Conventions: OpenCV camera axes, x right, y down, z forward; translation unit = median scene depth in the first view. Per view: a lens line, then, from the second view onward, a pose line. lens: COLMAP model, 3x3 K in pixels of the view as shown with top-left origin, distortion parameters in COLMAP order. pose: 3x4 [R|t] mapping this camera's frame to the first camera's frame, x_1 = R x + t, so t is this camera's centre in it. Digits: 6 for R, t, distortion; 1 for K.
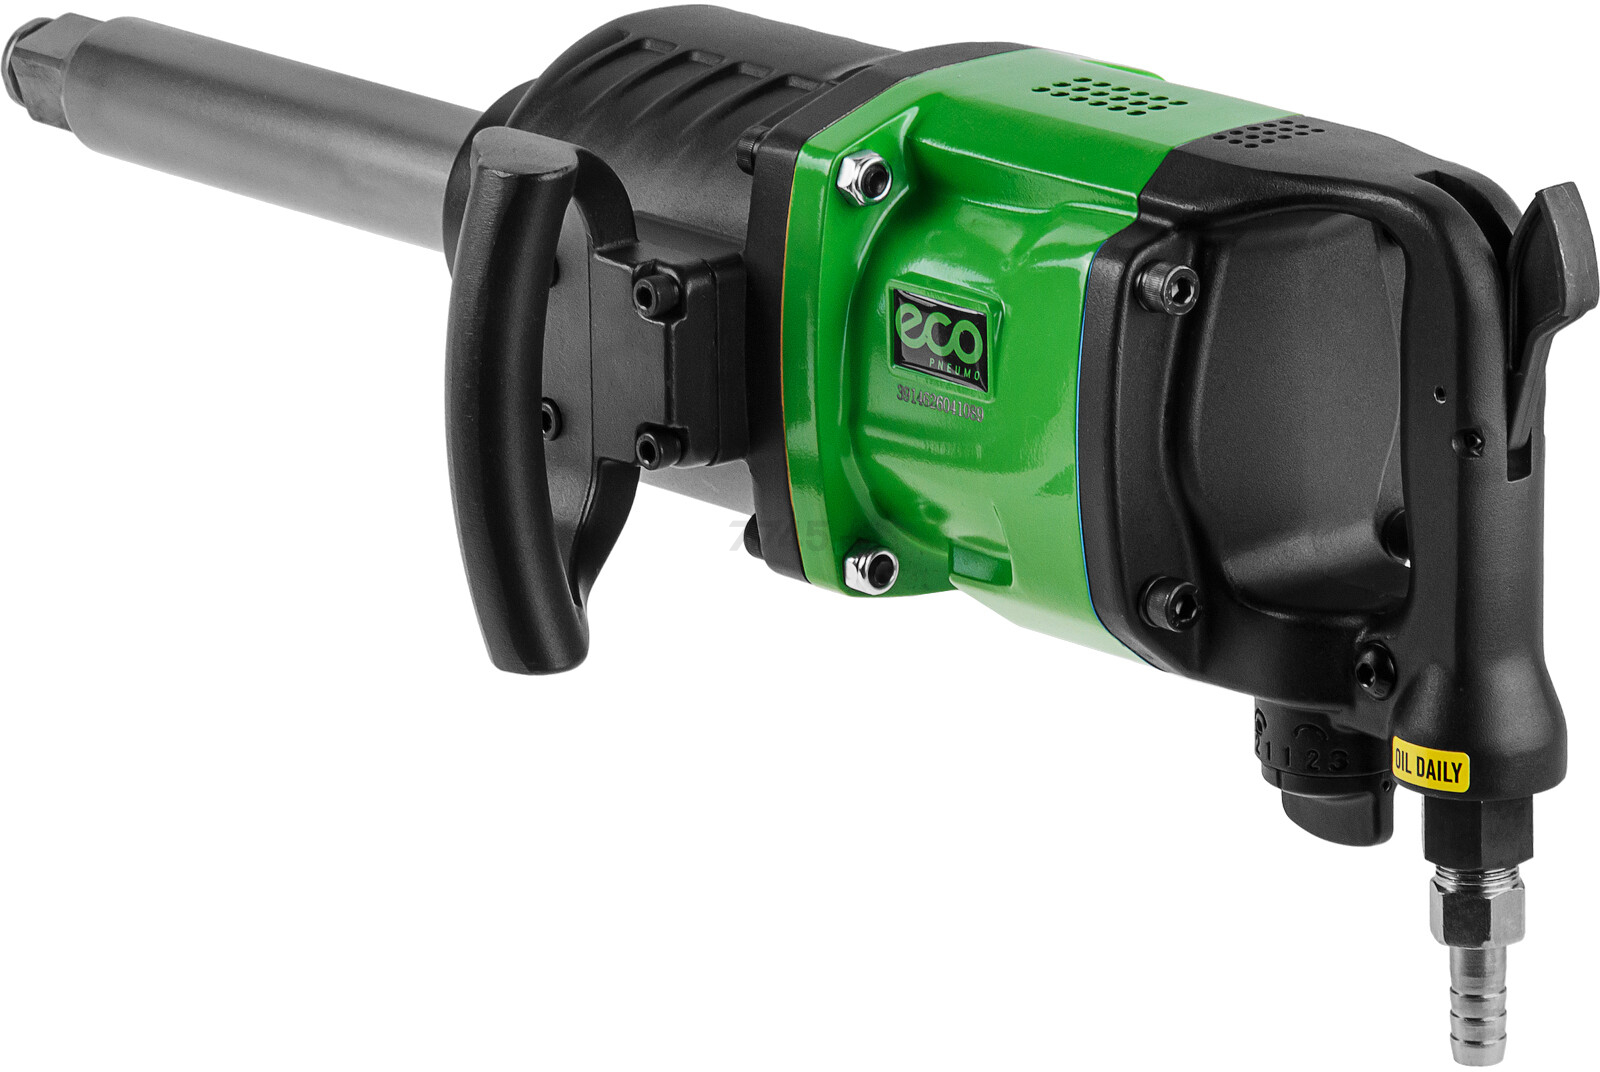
lens RADIAL K [[8112.3, 0, 800.6], [0, 8112.3, 533.8], [0, 0, 1]] dist [0.077928, 0.000000]
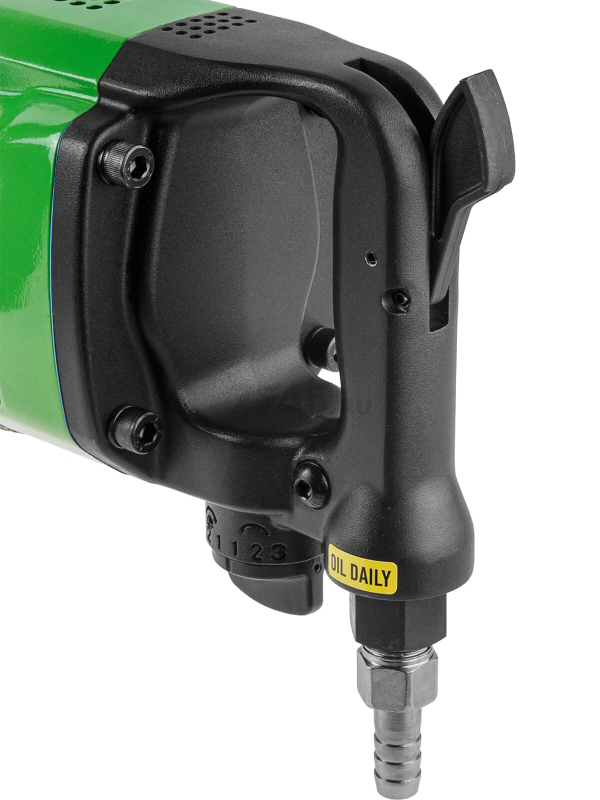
lens RADIAL K [[2817.7, 0, 297.0], [0, 2817.7, 400.8], [0, 0, 1]] dist [0.009087, 0.000000]
pose [[0.993319, -0.030876, 0.111194, 0.023827], [0.019469, 0.994569, 0.102244, -0.037016], [-0.113747, -0.099396, 0.988525, 0.598452]]
